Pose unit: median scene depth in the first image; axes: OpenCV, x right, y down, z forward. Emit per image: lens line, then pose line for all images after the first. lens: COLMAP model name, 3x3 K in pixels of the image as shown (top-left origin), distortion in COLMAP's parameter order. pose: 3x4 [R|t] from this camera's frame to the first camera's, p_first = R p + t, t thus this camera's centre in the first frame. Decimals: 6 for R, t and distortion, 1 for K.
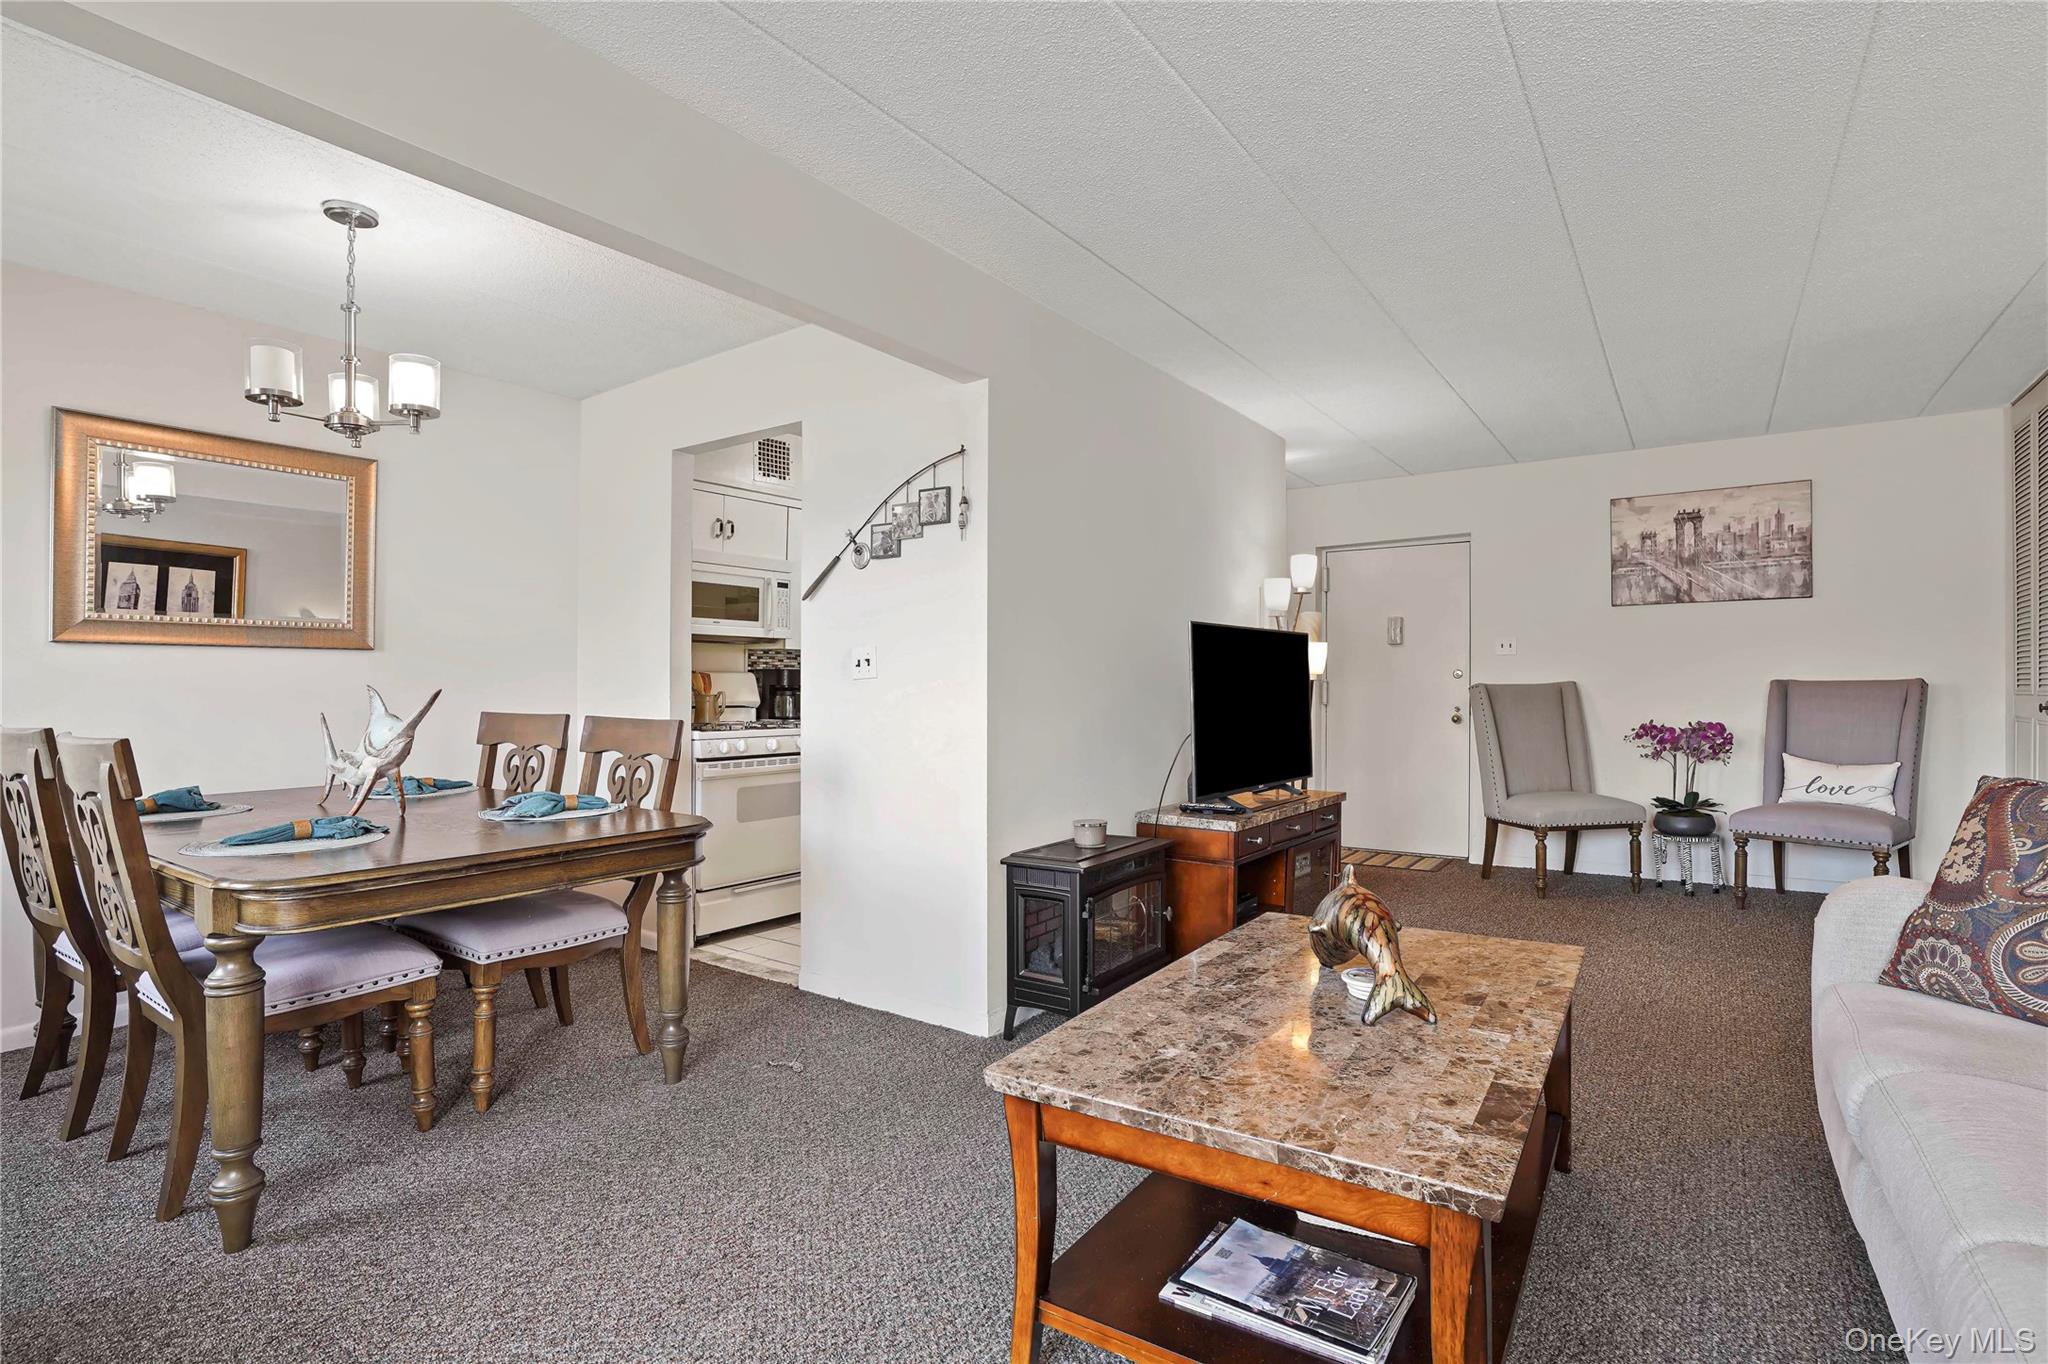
lens RADIAL K [[970.3, 0, 1058.8], [0, 970.3, 676.1], [0, 0, 1]] dist [-0.055925, 0.027893]
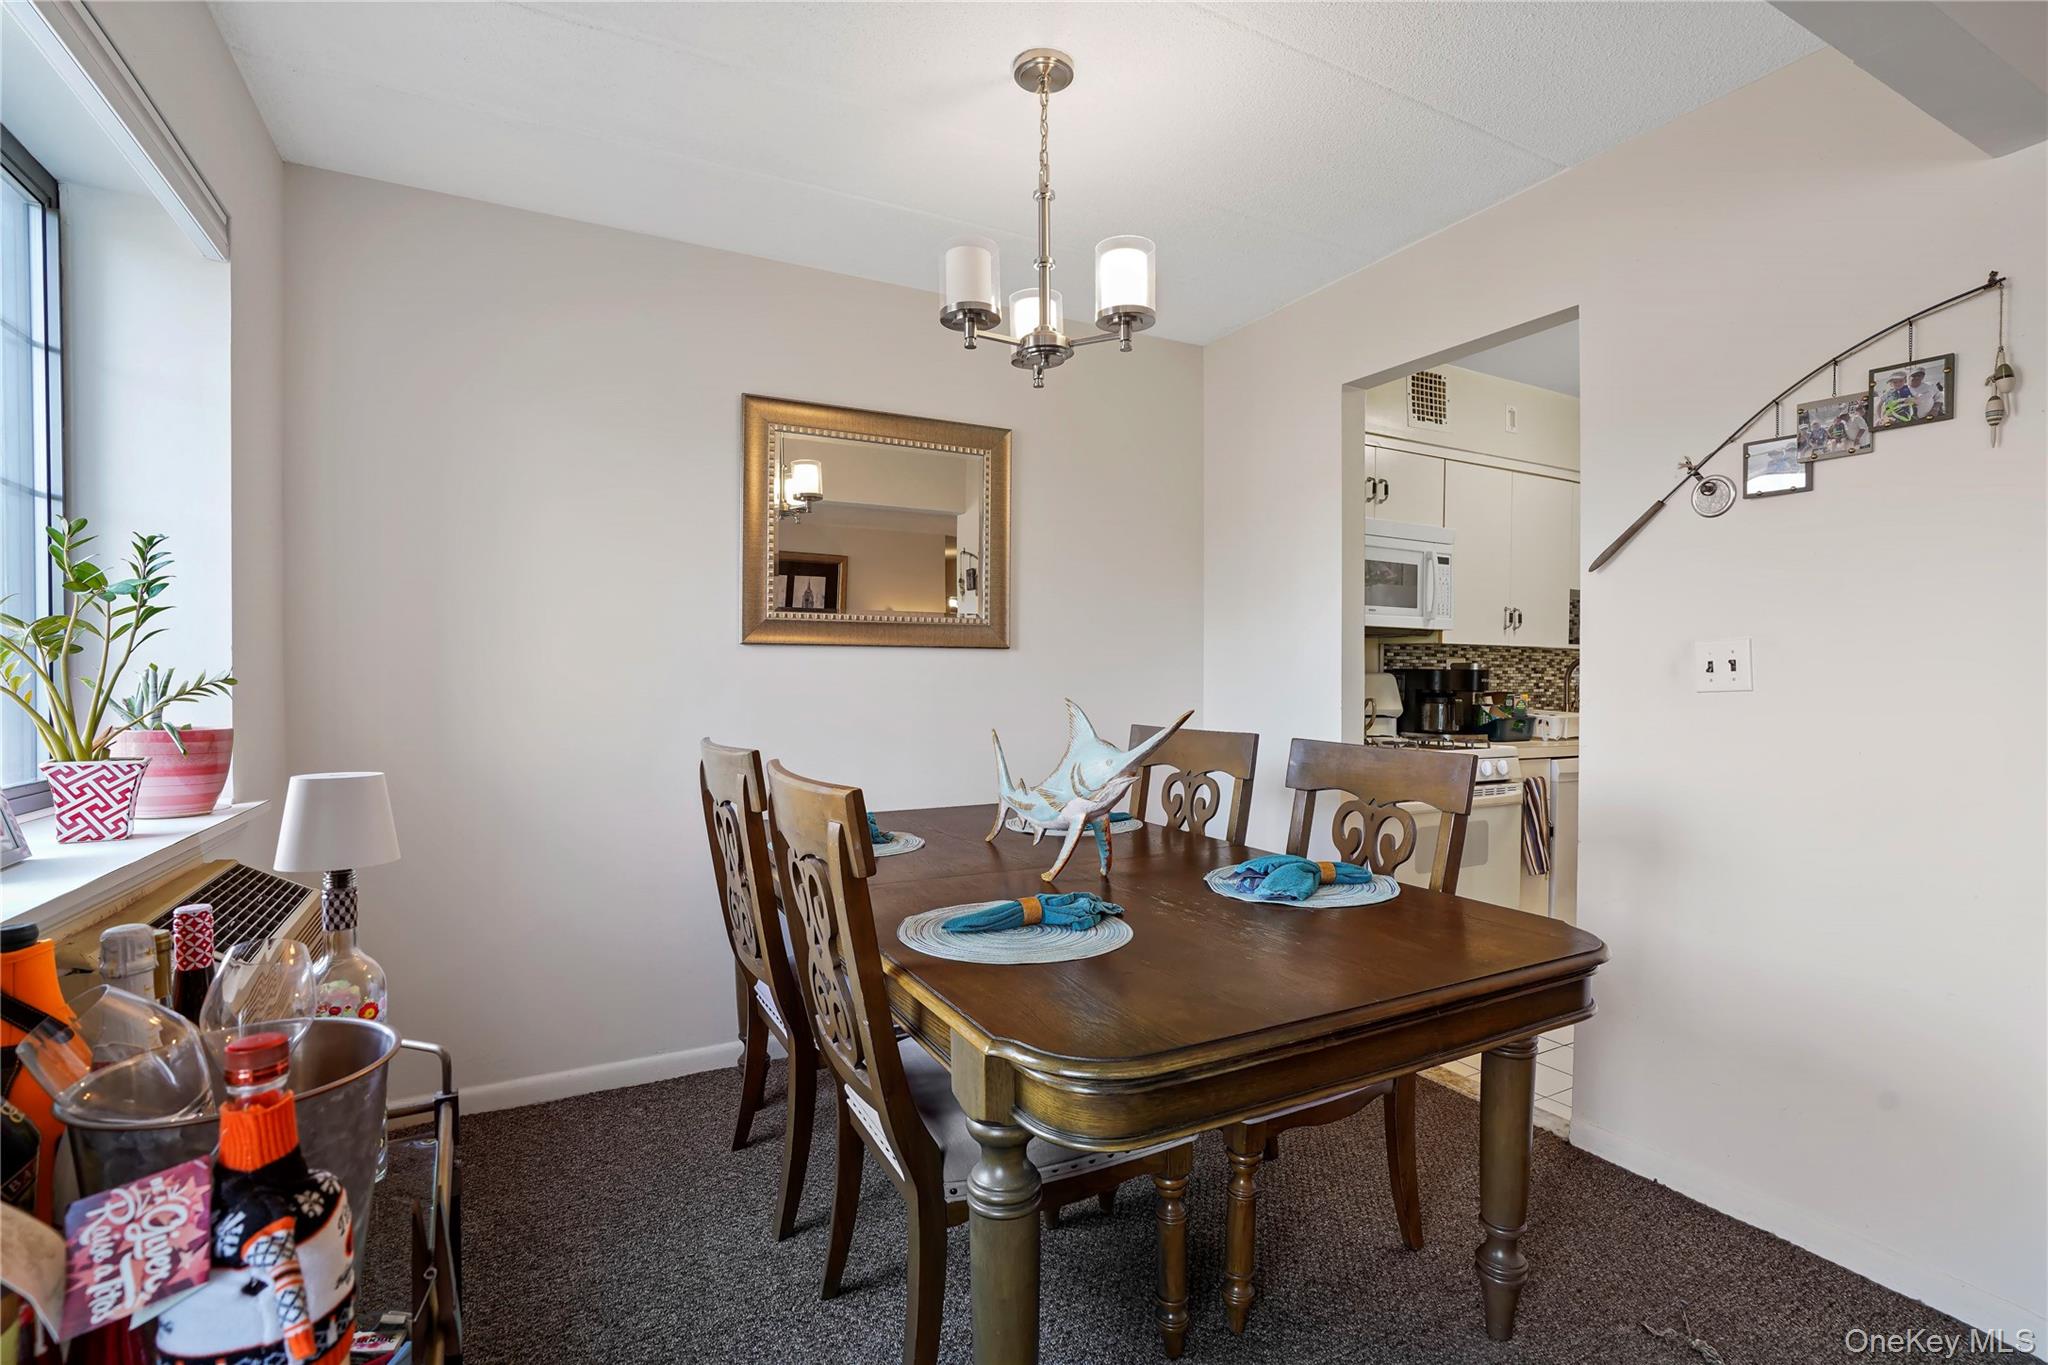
lens RADIAL K [[949.4, 0, 1029.9], [0, 949.4, 690.7], [0, 0, 1]] dist [-0.054619, 0.027373]
pose [[0.882617, 0.013705, -0.469892, -0.327613], [-0.002419, 0.999694, 0.024614, -0.011915], [0.470086, -0.020588, 0.882380, 0.268179]]
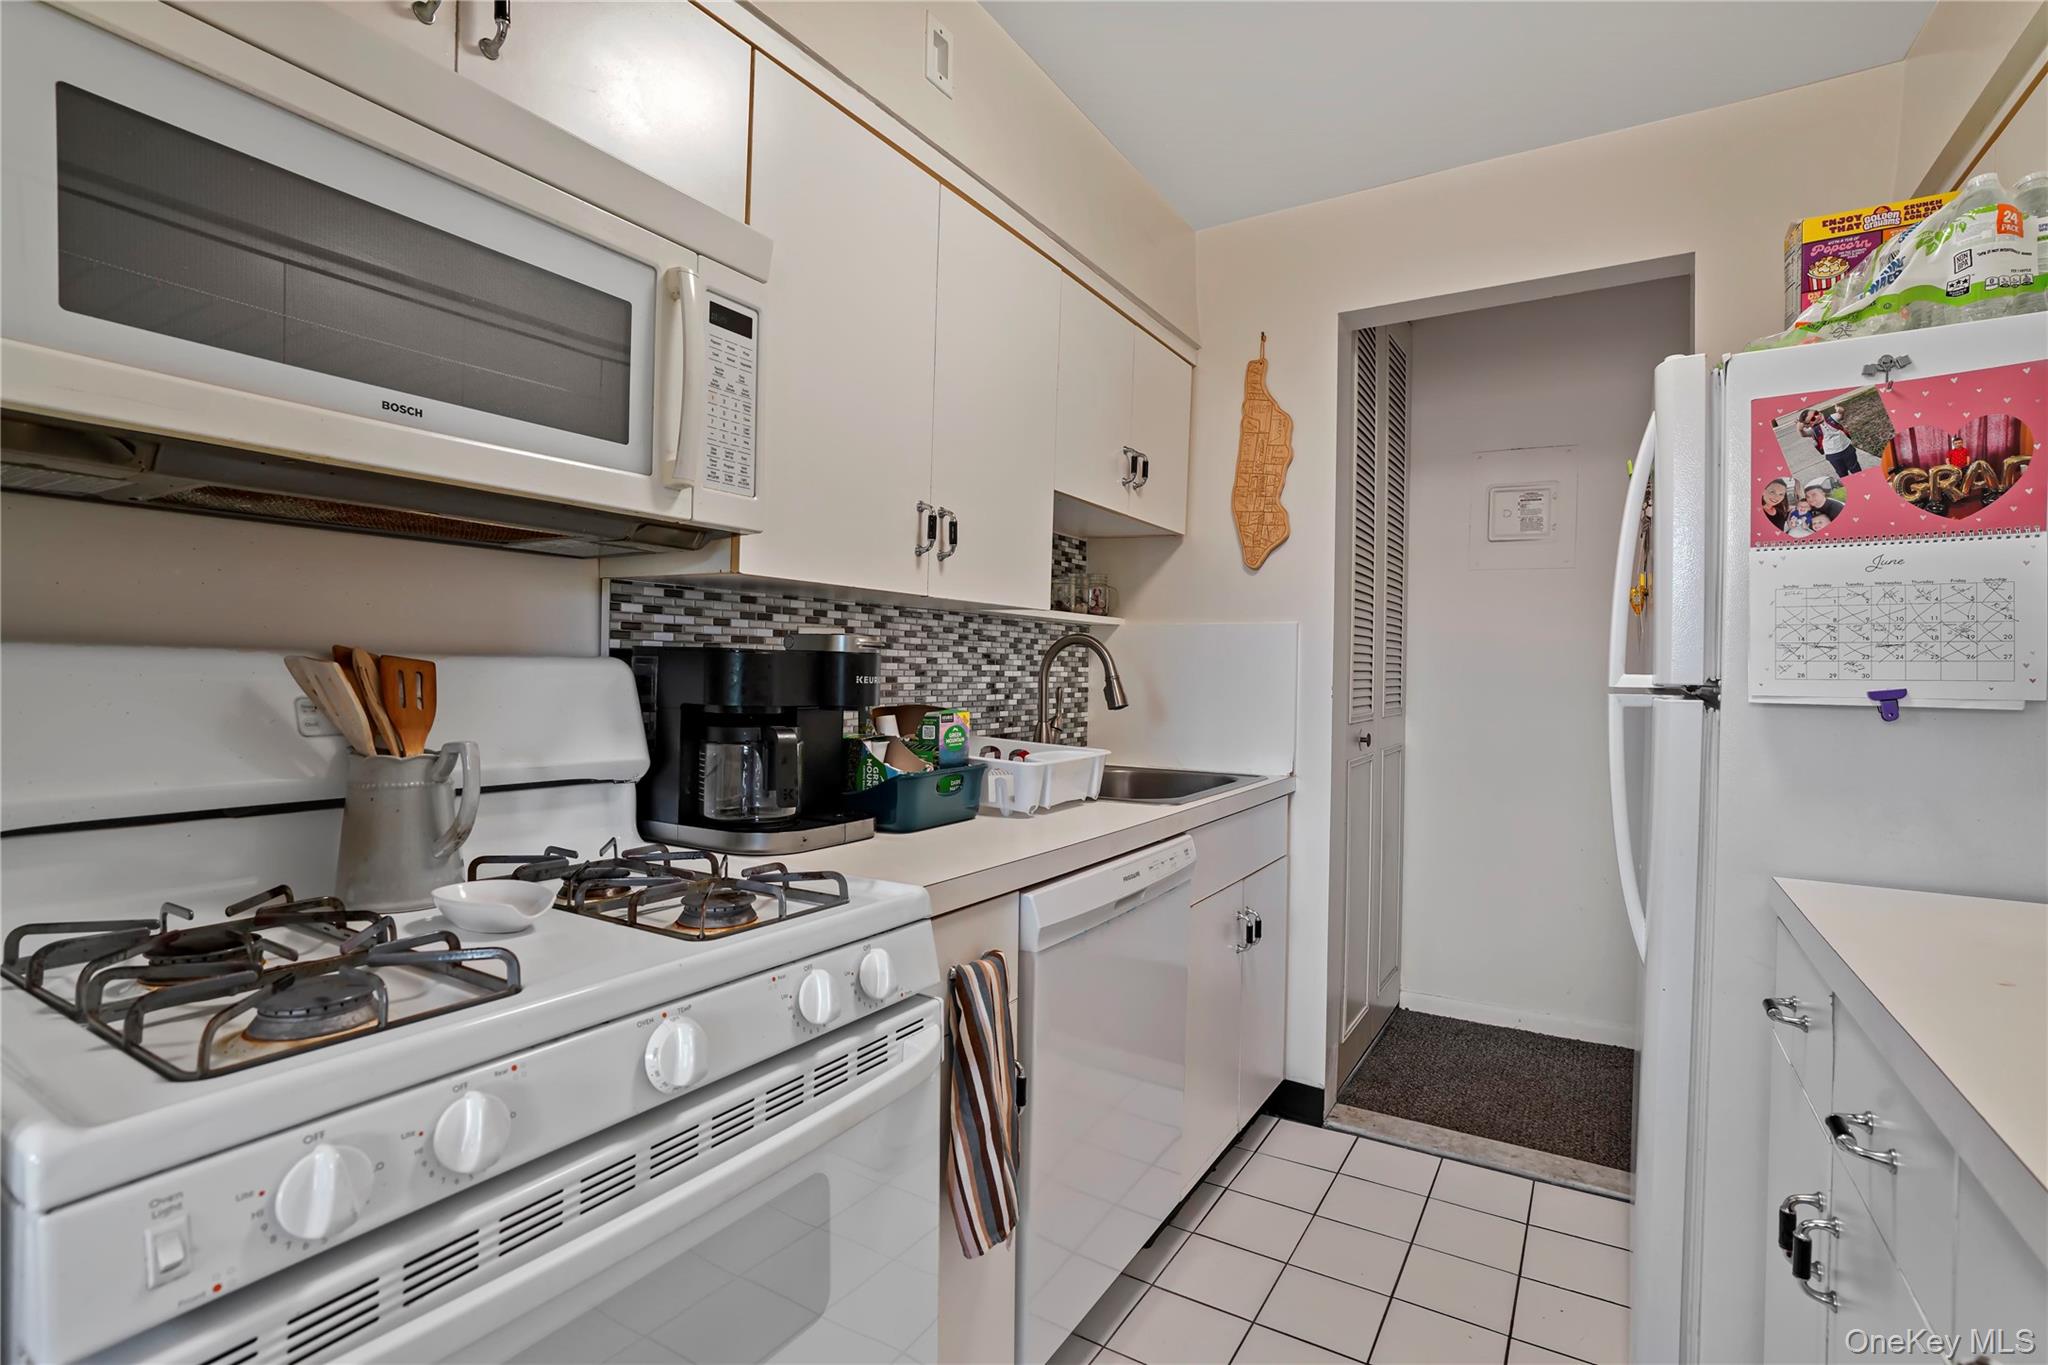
lens RADIAL K [[949.4, 0, 1029.9], [0, 949.4, 690.7], [0, 0, 1]] dist [-0.054619, 0.027373]
pose [[0.999213, 0.014633, 0.036865, -0.314939], [-0.015655, 0.999496, 0.027606, -0.005803], [-0.036443, -0.028161, 0.998939, 1.090820]]
